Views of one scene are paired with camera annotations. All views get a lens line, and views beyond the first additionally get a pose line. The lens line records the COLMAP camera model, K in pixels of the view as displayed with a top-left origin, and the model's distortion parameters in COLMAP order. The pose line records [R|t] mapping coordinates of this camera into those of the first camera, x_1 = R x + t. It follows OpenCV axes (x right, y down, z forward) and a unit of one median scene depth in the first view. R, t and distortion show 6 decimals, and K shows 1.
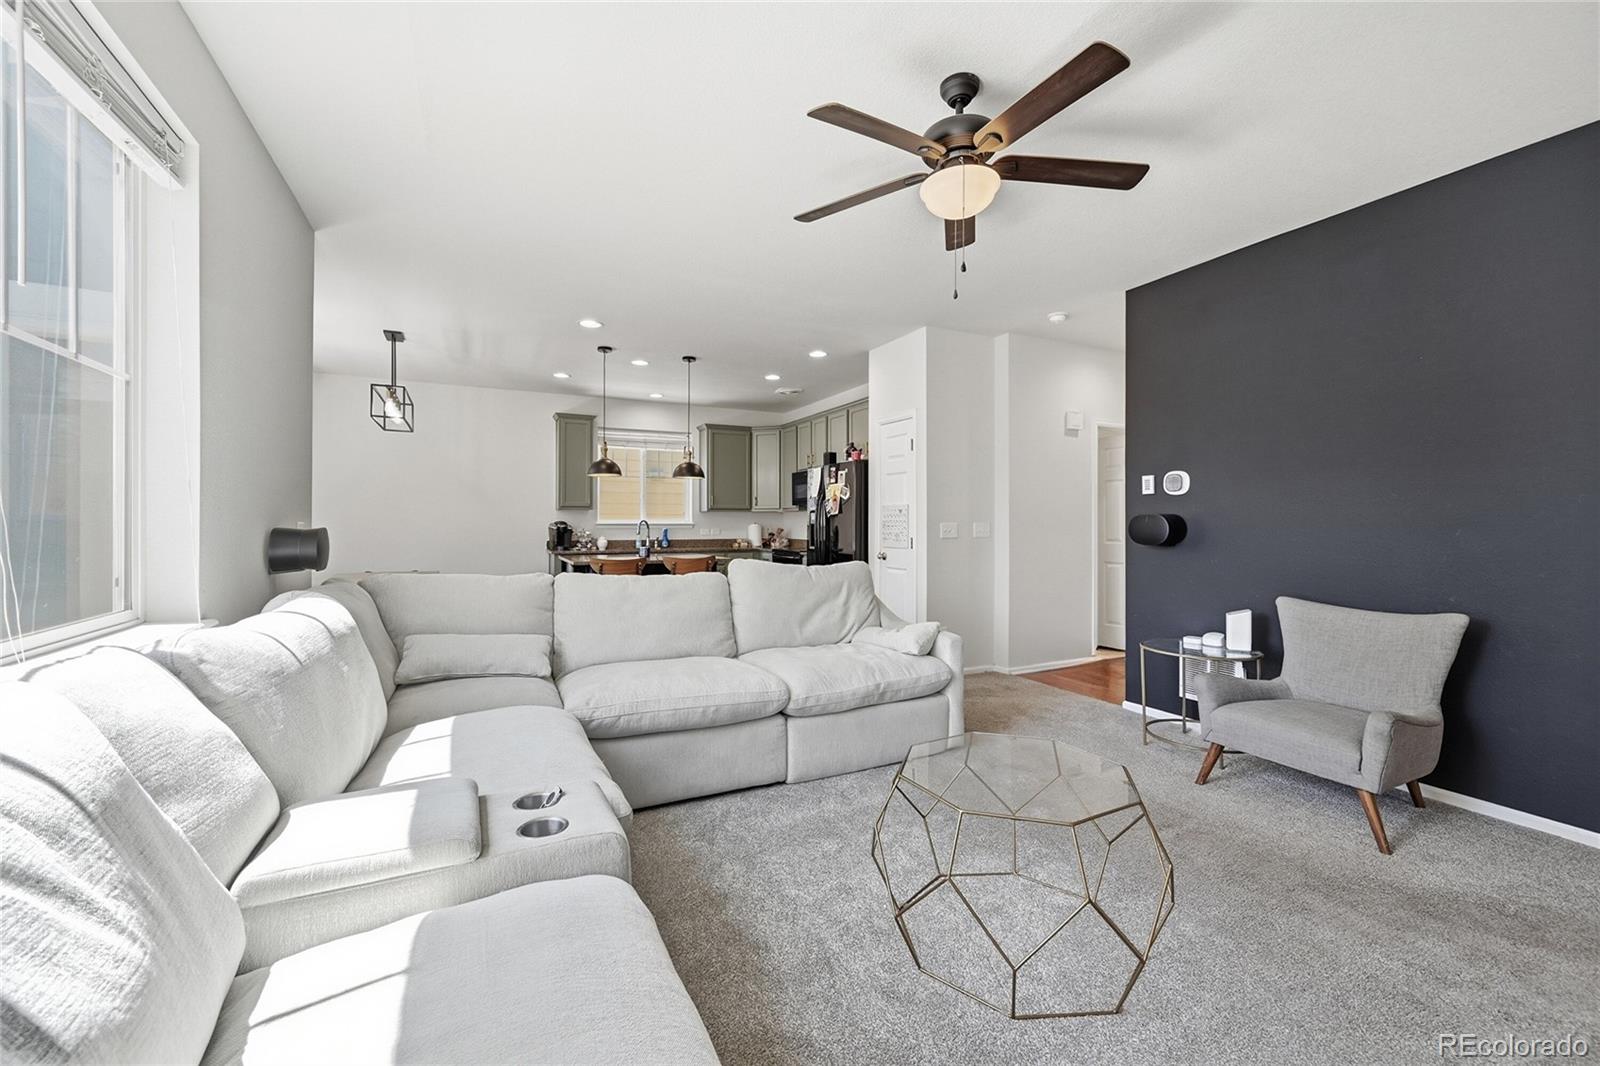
lens RADIAL K [[637.3, 0, 795.8], [0, 637.3, 519.2], [0, 0, 1]] dist [0.001099, 0.001161]
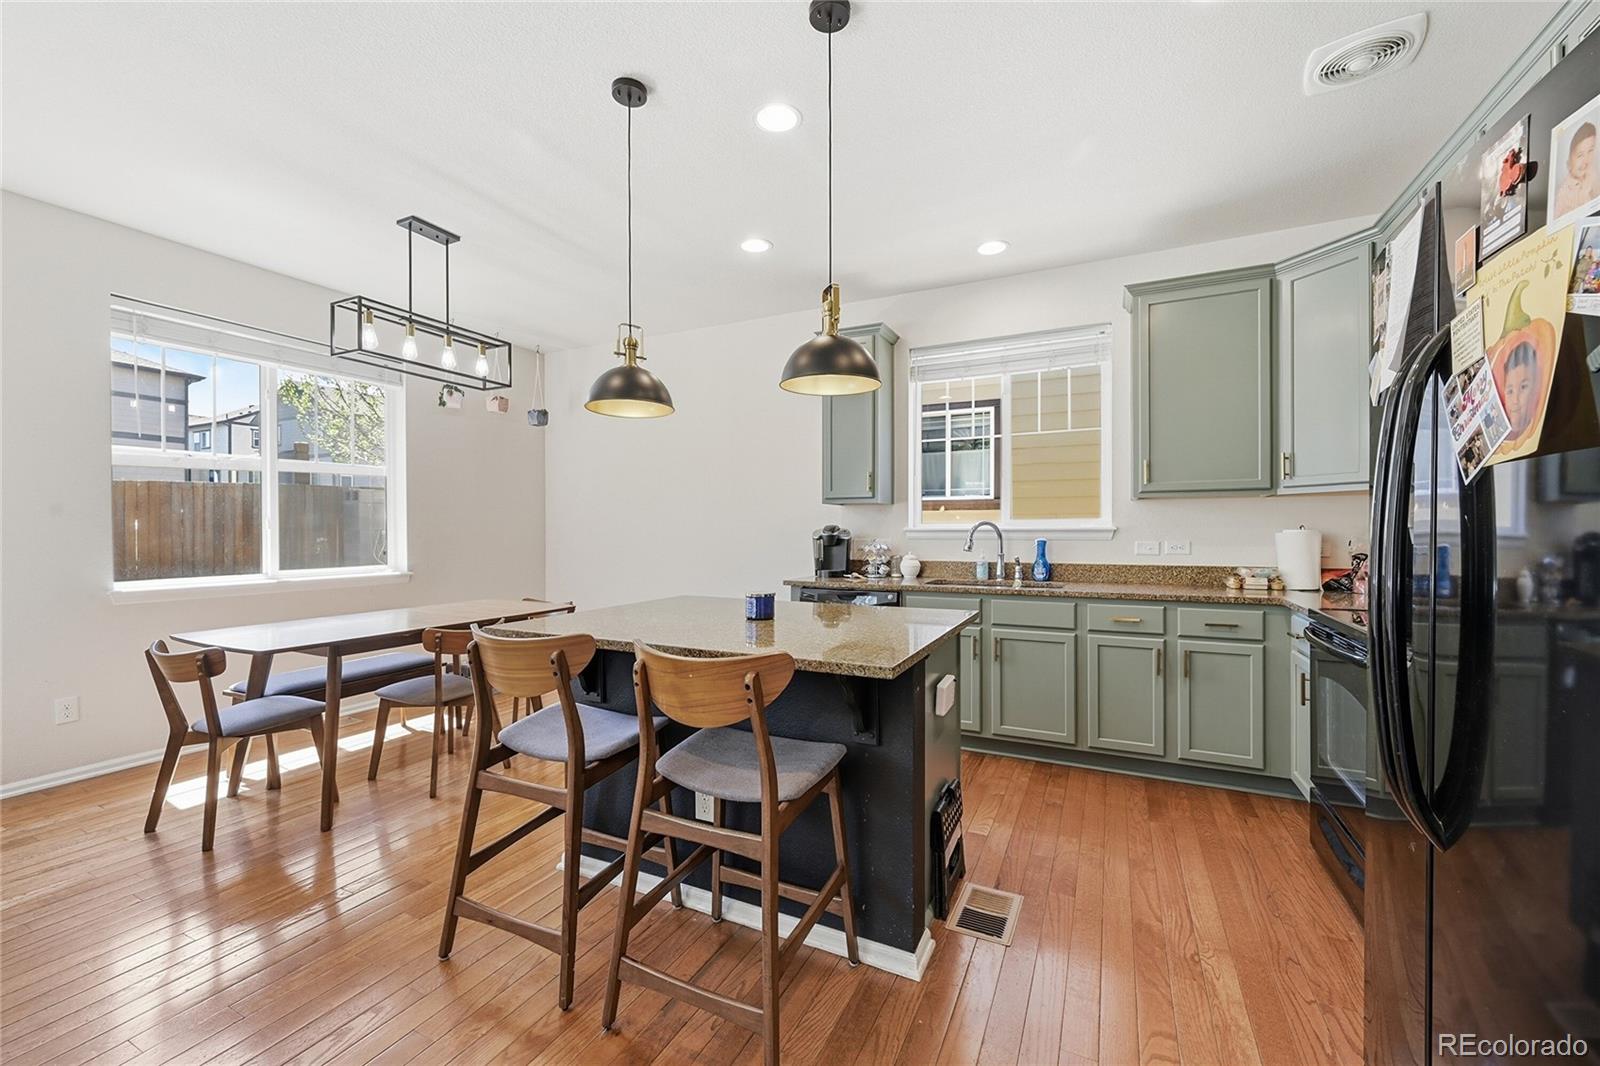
lens RADIAL K [[637.3, 0, 791.9], [0, 637.3, 537.7], [0, 0, 1]] dist [0.001099, 0.001161]
pose [[0.607934, 0.006821, -0.793958, 0.072702], [0.009518, 0.999829, 0.015878, 0.005939], [0.793930, -0.017209, 0.607765, 0.789412]]
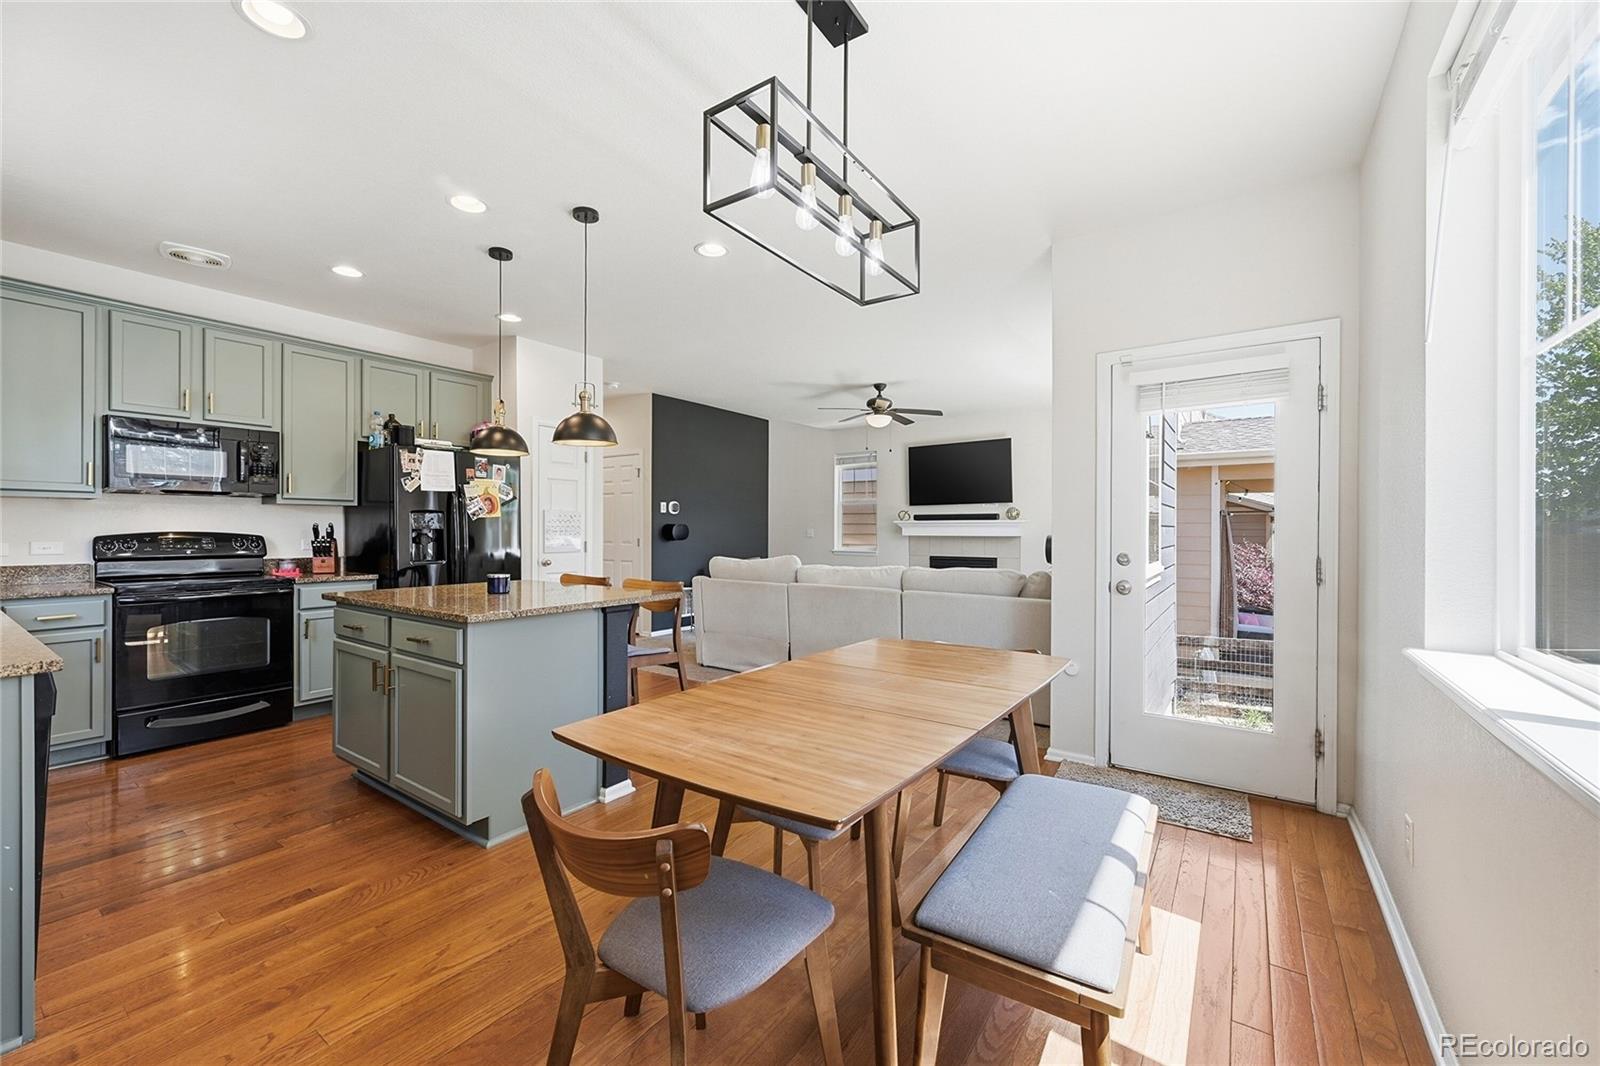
lens RADIAL K [[636.6, 0, 799.9], [0, 636.6, 531.4], [0, 0, 1]] dist [-0.001900, -0.000225]
pose [[-0.476208, -0.005114, 0.879318, -0.826365], [-0.009076, 0.999958, 0.000900, 0.005728], [-0.879286, -0.007552, -0.476235, 1.030484]]
